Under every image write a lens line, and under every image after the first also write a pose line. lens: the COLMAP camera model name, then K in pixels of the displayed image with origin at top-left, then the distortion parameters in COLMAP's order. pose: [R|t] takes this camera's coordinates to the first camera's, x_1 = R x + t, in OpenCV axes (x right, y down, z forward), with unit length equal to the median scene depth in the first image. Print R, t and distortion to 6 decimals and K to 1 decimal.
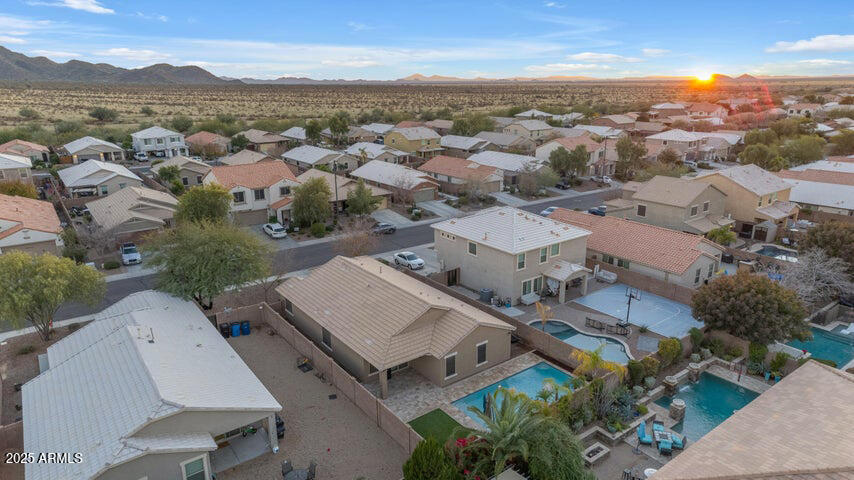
lens RADIAL K [[516.9, 0, 425.9], [0, 516.9, 239.8], [0, 0, 1]] dist [0.020505, -0.000545]
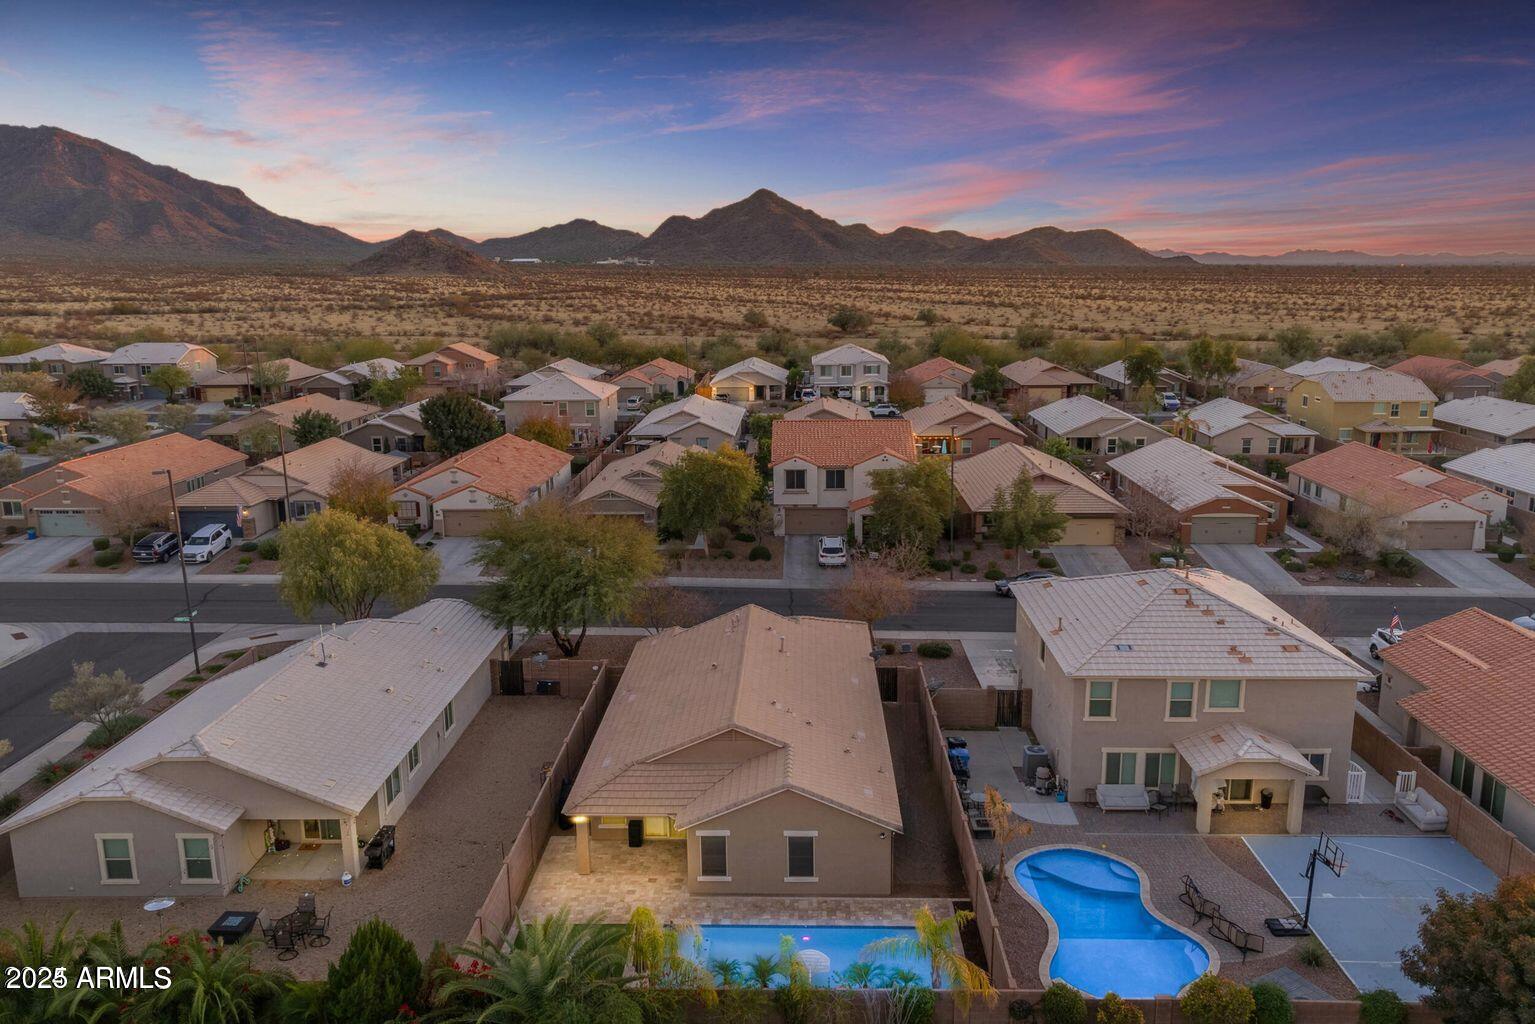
lens RADIAL K [[1105.8, 0, 770.3], [0, 1105.8, 509.4], [0, 0, 1]] dist [0.018558, -0.000407]
pose [[0.799677, 0.131185, -0.585925, 0.283641], [-0.174724, 0.984452, -0.018053, -0.027015], [0.574447, 0.116812, 0.810164, 0.072383]]
